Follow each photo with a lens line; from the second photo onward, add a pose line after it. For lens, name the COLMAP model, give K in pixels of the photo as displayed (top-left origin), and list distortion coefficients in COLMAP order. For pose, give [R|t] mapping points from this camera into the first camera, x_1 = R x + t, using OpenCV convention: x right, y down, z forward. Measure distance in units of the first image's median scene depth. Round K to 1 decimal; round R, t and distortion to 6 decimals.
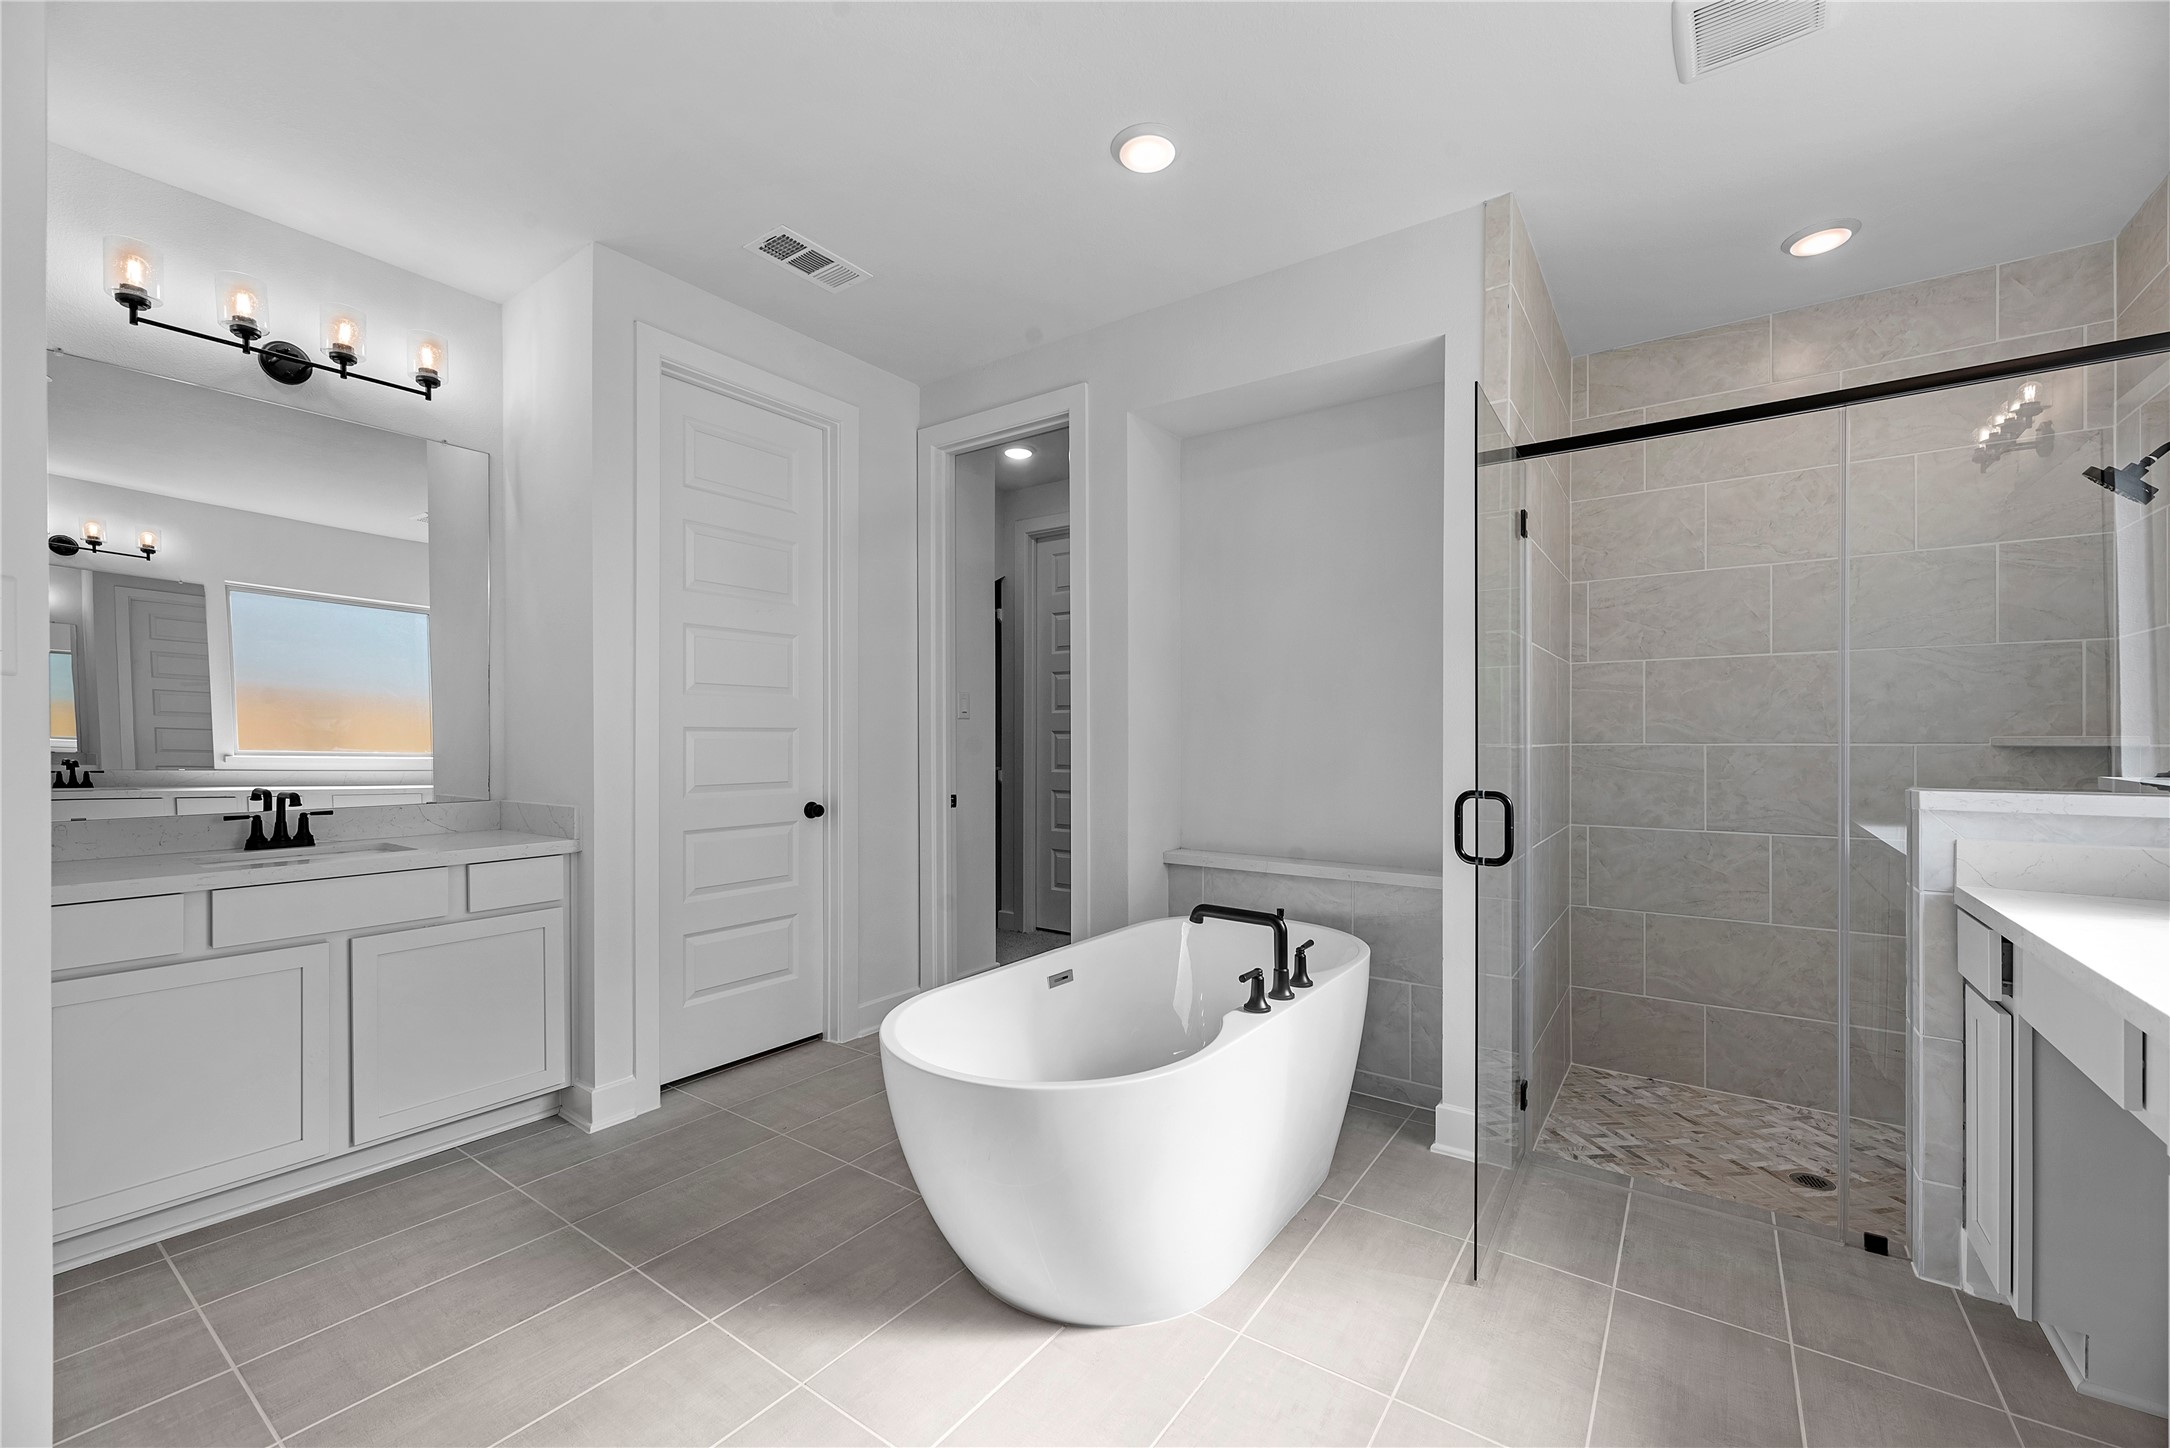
lens RADIAL K [[882.0, 0, 1088.9], [0, 882.0, 738.8], [0, 0, 1]] dist [0.001183, -0.000333]
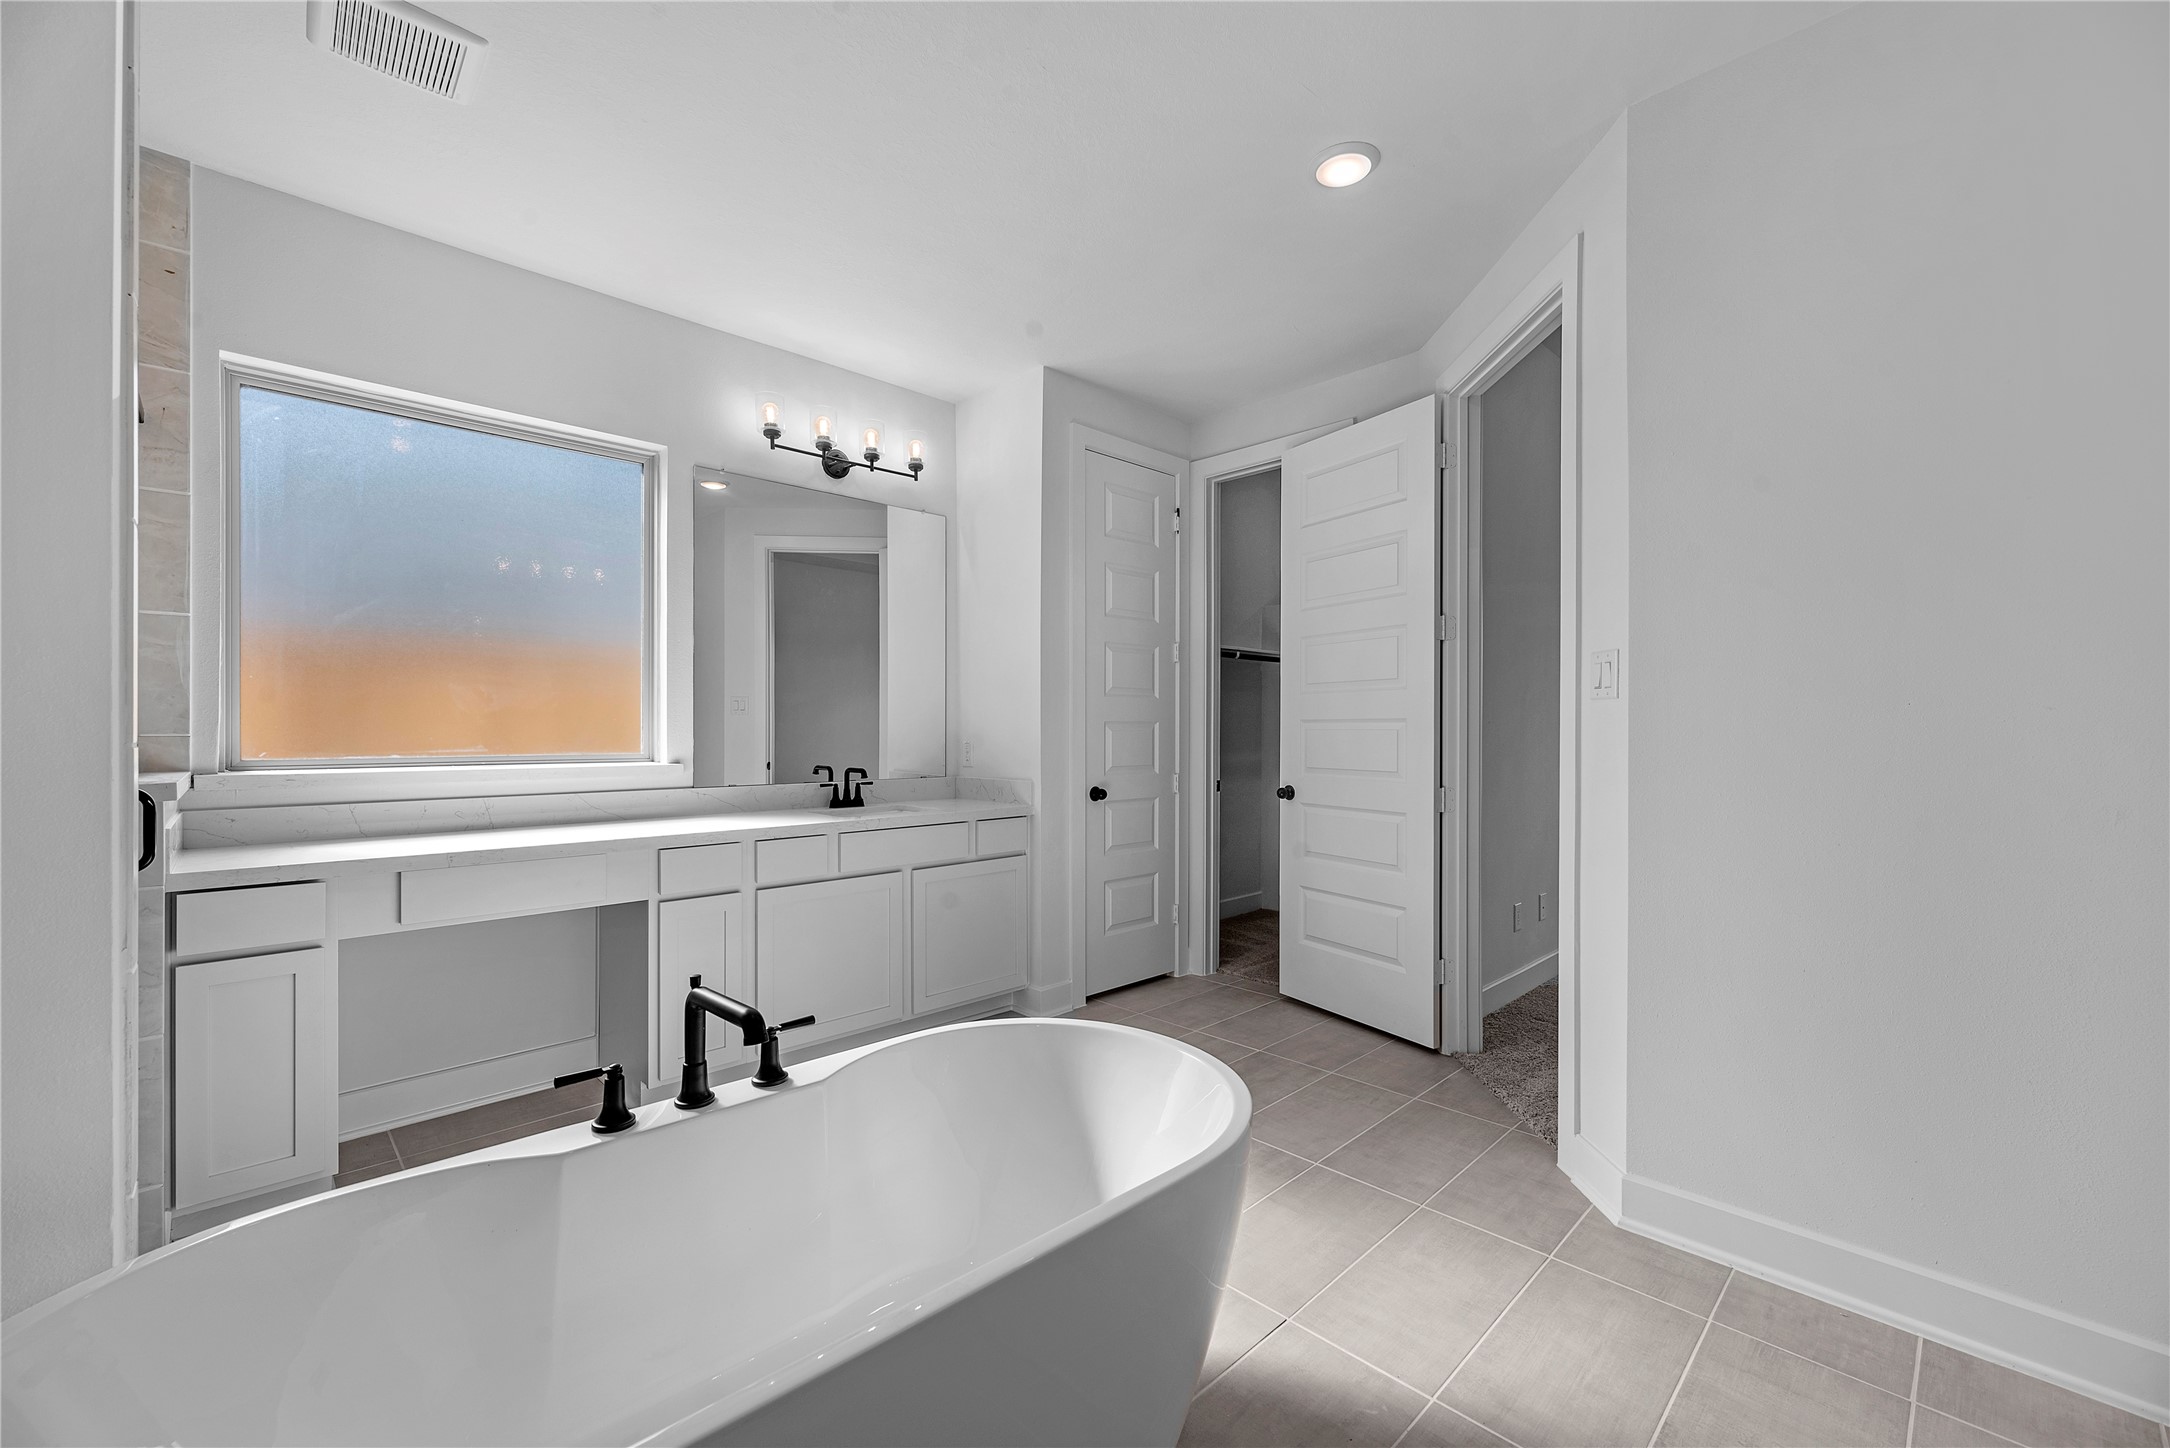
lens RADIAL K [[882.0, 0, 1101.2], [0, 882.0, 717.1], [0, 0, 1]] dist [0.001183, -0.000333]
pose [[0.981115, -0.002874, -0.193405, -0.221063], [-0.000288, 0.999867, -0.016319, 0.002342], [0.193426, 0.016066, 0.980983, -0.292566]]
